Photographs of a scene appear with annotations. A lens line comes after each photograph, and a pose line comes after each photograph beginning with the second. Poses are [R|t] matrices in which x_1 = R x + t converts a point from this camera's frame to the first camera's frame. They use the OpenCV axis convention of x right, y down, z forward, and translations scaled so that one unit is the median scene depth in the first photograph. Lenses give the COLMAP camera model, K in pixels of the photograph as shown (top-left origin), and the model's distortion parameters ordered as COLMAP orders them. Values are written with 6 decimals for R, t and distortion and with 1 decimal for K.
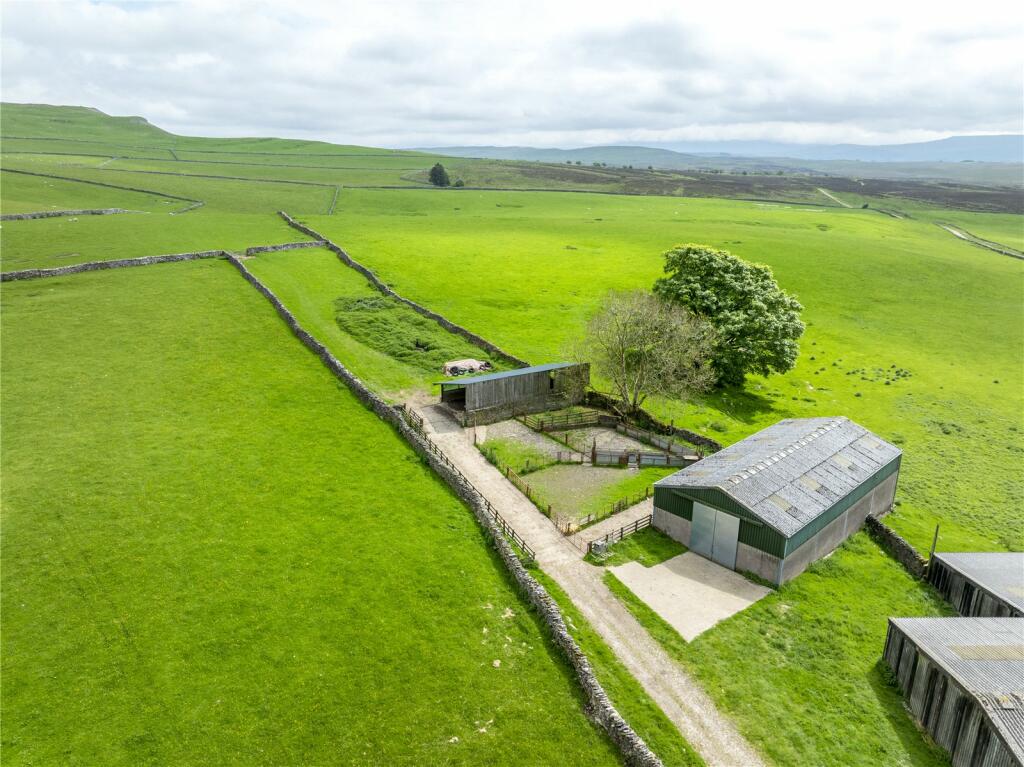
lens RADIAL K [[724.3, 0, 514.3], [0, 724.3, 383.1], [0, 0, 1]] dist [-0.055243, 0.032211]
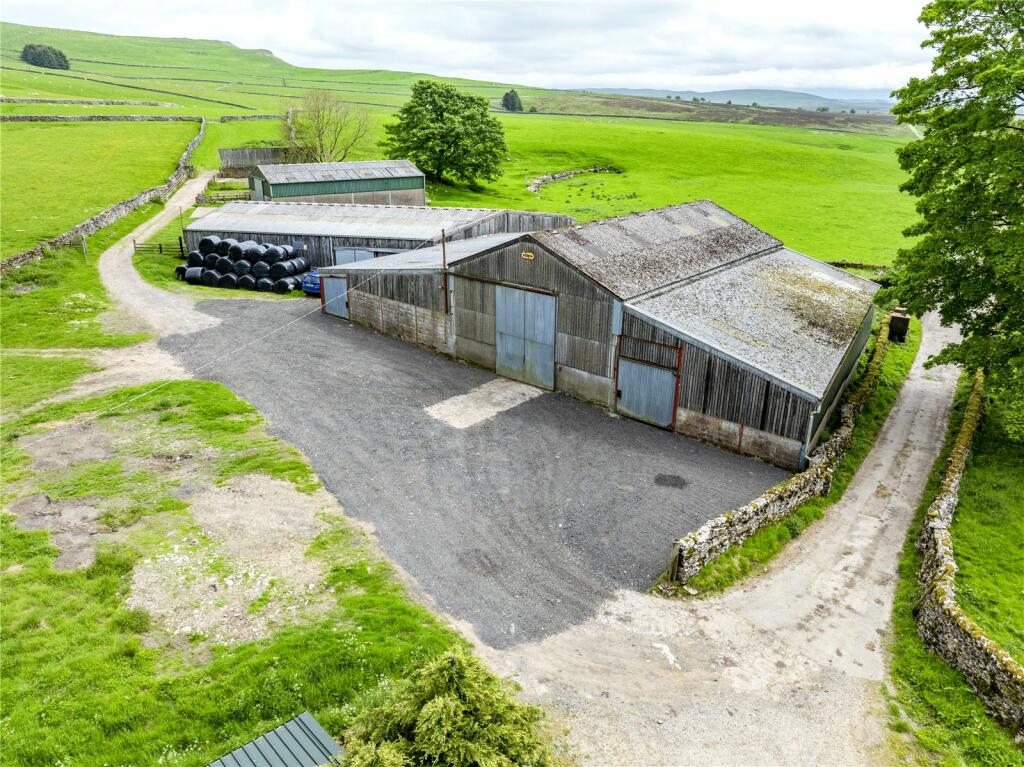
lens RADIAL K [[724.3, 0, 514.3], [0, 724.3, 383.1], [0, 0, 1]] dist [-0.055243, 0.032211]
pose [[0.983234, 0.074621, -0.166379, 0.551374], [-0.062786, 0.995182, 0.075301, 0.224110], [0.171196, -0.063592, 0.983183, -0.306730]]
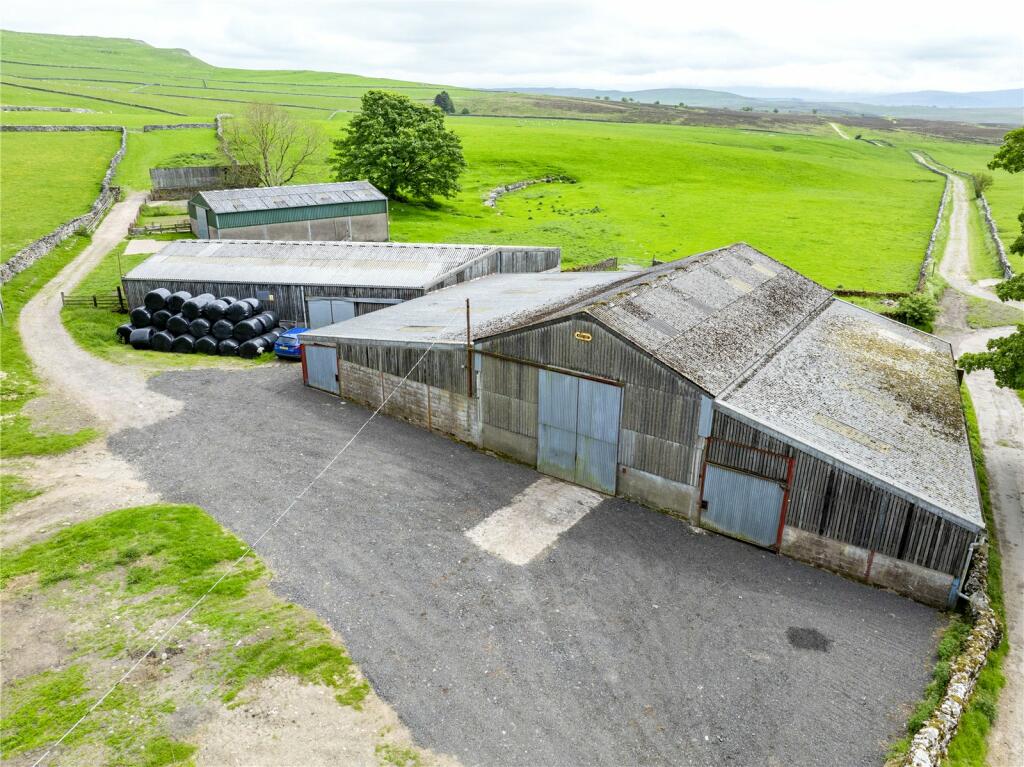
lens RADIAL K [[724.3, 0, 514.3], [0, 724.3, 383.1], [0, 0, 1]] dist [-0.055243, 0.032211]
pose [[0.996159, 0.039683, -0.078059, 0.492309], [-0.034091, 0.996842, 0.071717, 0.188355], [0.080658, -0.068780, 0.994366, -0.246731]]
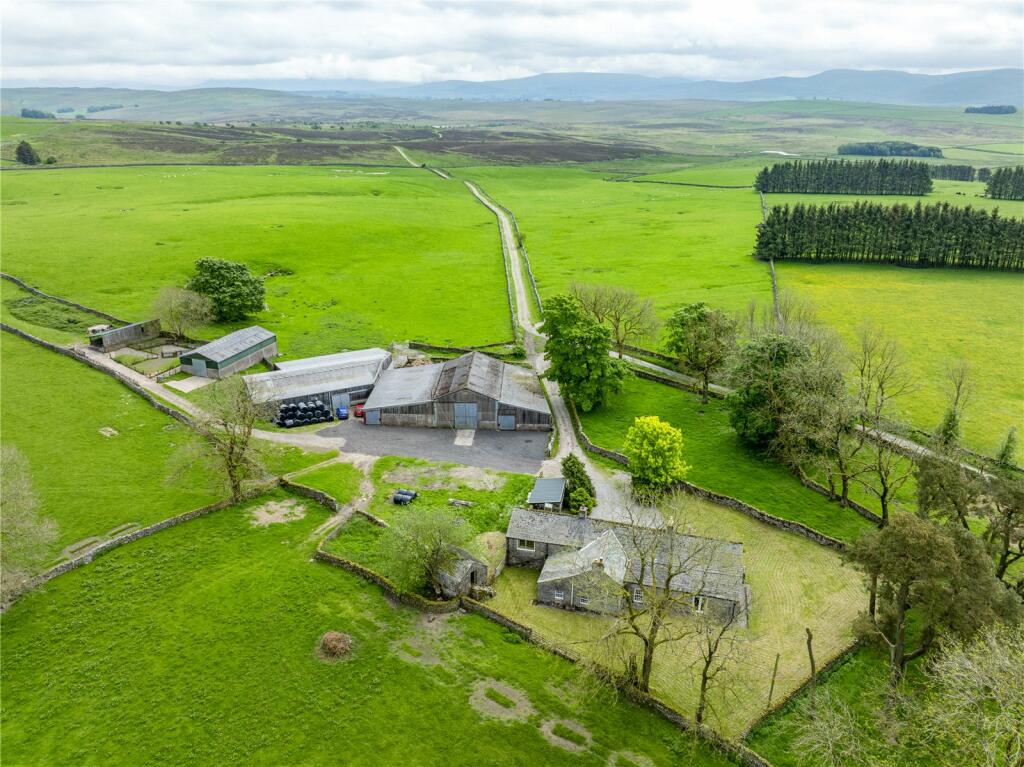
lens RADIAL K [[724.3, 0, 514.3], [0, 724.3, 383.1], [0, 0, 1]] dist [-0.055243, 0.032211]
pose [[0.883046, -0.172262, 0.436526, 0.049865], [0.136649, 0.984269, 0.111986, 0.050175], [-0.448950, -0.039239, 0.892695, -1.066080]]
